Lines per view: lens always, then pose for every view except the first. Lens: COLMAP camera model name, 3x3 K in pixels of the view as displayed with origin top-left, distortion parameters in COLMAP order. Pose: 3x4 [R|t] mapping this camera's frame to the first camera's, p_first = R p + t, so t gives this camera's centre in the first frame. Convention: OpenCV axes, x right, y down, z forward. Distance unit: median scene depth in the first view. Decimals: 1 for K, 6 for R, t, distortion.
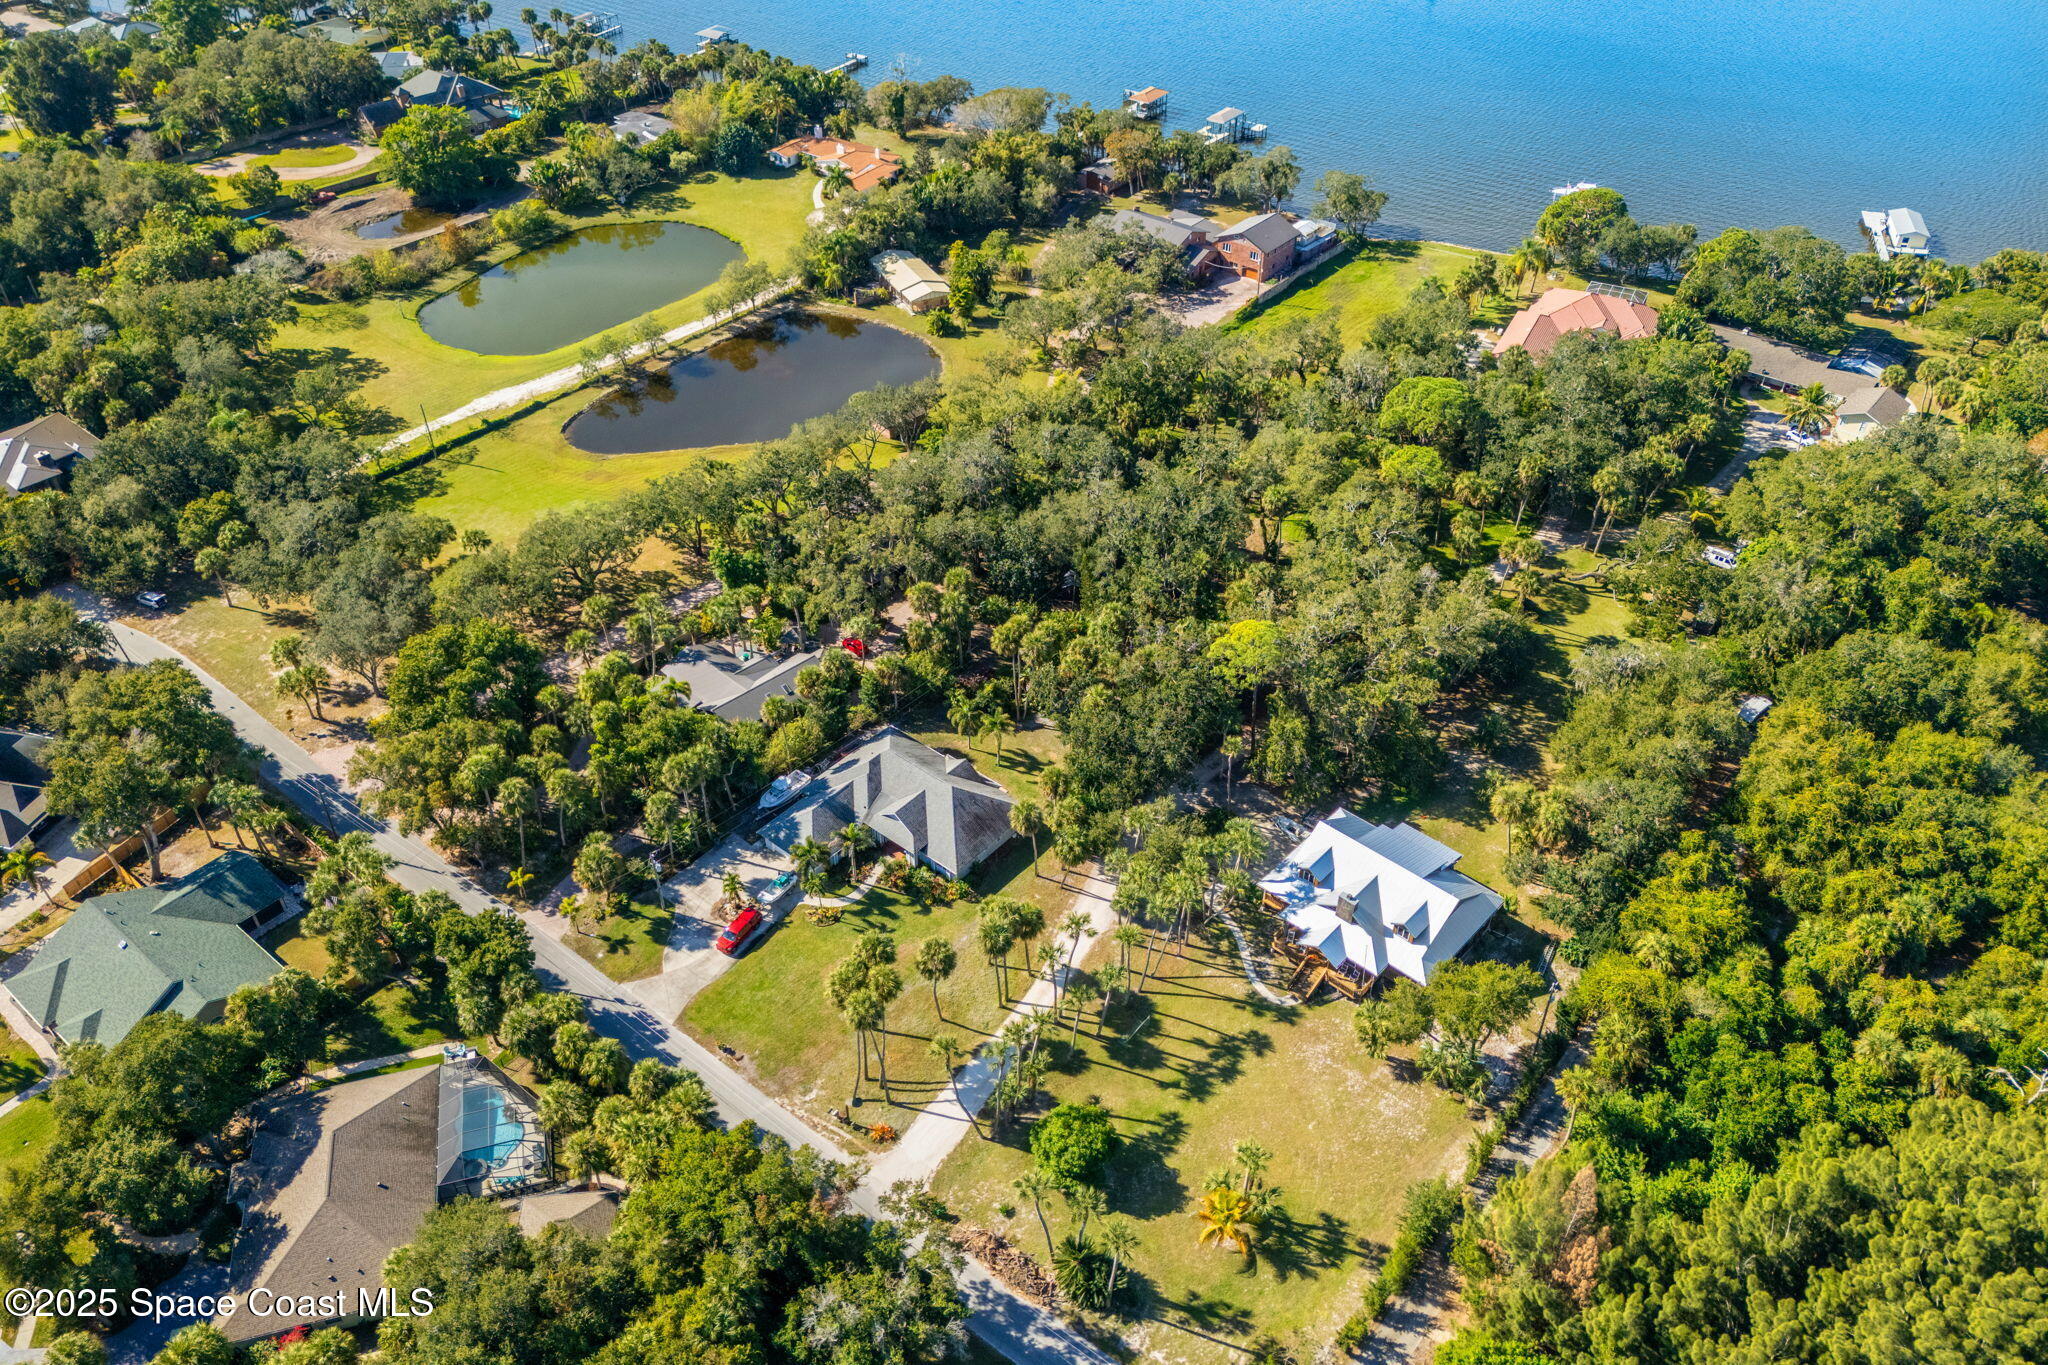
lens RADIAL K [[1512.3, 0, 1024.0], [0, 1512.3, 682.5], [0, 0, 1]] dist [0.076190, -0.099408]
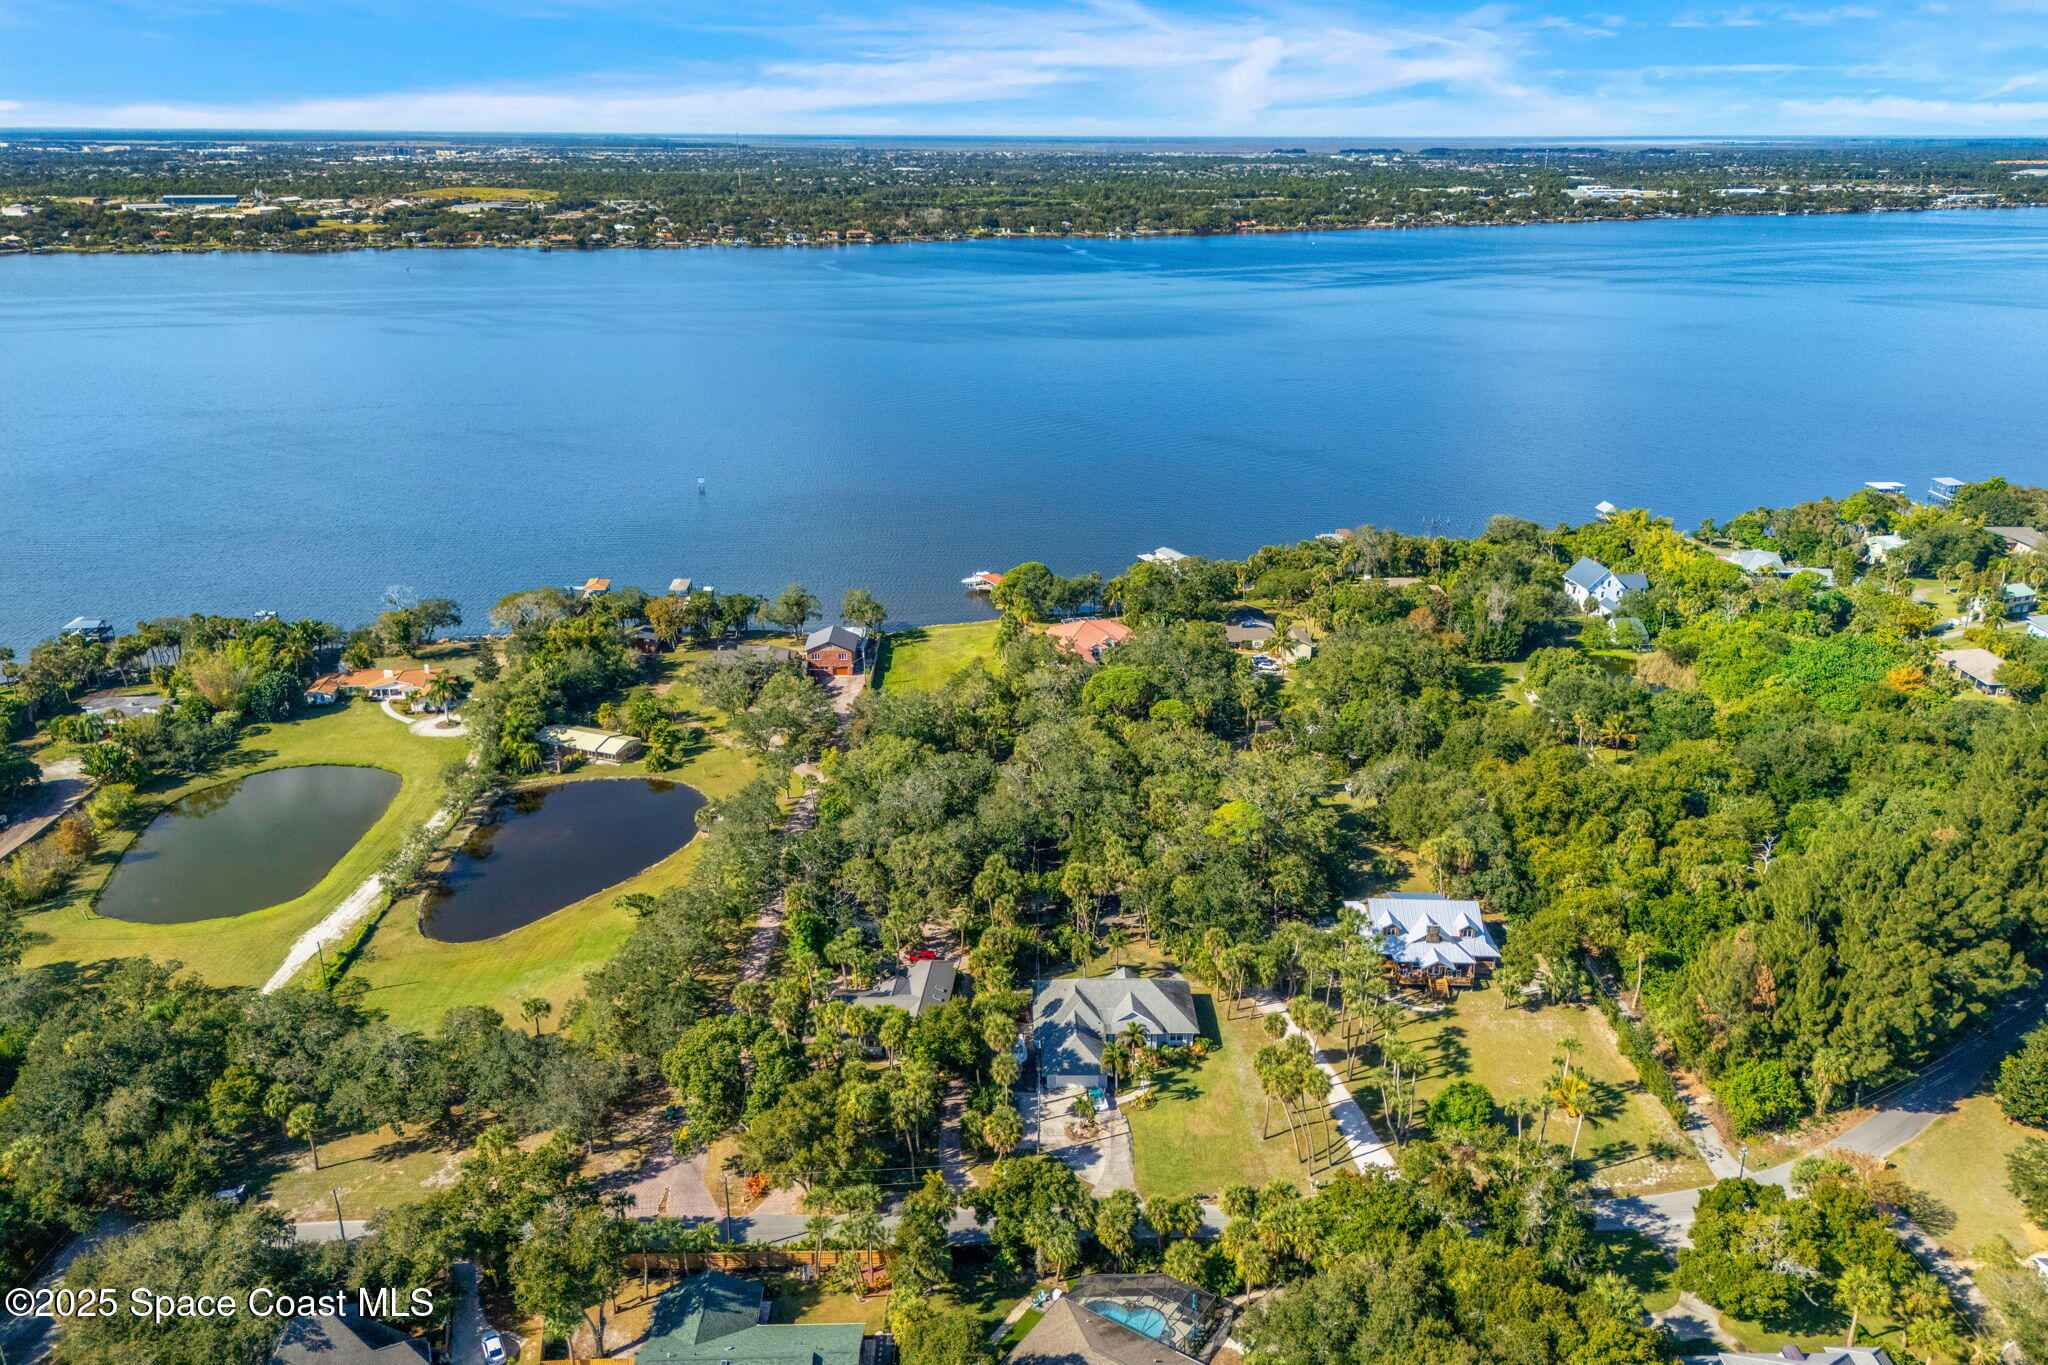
lens RADIAL K [[1512.3, 0, 1024.0], [0, 1512.3, 682.5], [0, 0, 1]] dist [0.076190, -0.099408]
pose [[0.756608, -0.223464, 0.614498, -0.858318], [0.409596, 0.894529, -0.179022, 0.031902], [-0.509682, 0.387146, 0.768338, -0.013473]]
